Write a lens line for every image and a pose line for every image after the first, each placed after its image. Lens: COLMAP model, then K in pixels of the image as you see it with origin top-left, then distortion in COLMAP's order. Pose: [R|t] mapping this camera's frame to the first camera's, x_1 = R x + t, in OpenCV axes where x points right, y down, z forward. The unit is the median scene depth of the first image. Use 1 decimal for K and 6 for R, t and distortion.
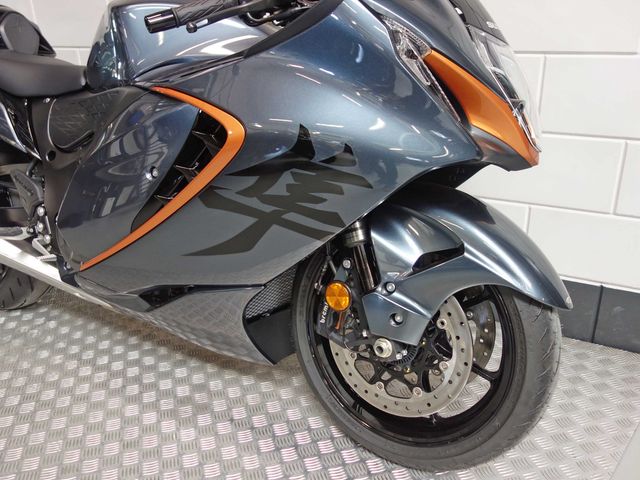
lens RADIAL K [[568.8, 0, 320.0], [0, 568.8, 240.0], [0, 0, 1]] dist [-0.000007, 0.001216]
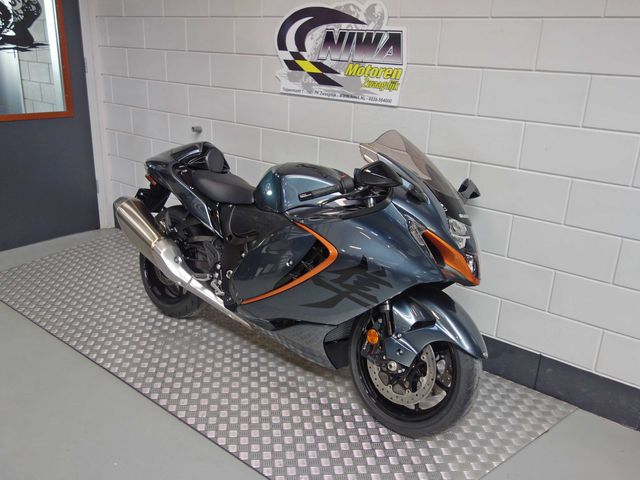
lens RADIAL K [[568.8, 0, 320.0], [0, 568.8, 240.0], [0, 0, 1]] dist [-0.000007, 0.001216]
pose [[0.983757, 0.120273, -0.133257, 0.060476], [-0.129218, 0.989762, -0.060615, -0.073829], [0.124602, 0.076850, 0.989226, -0.828975]]
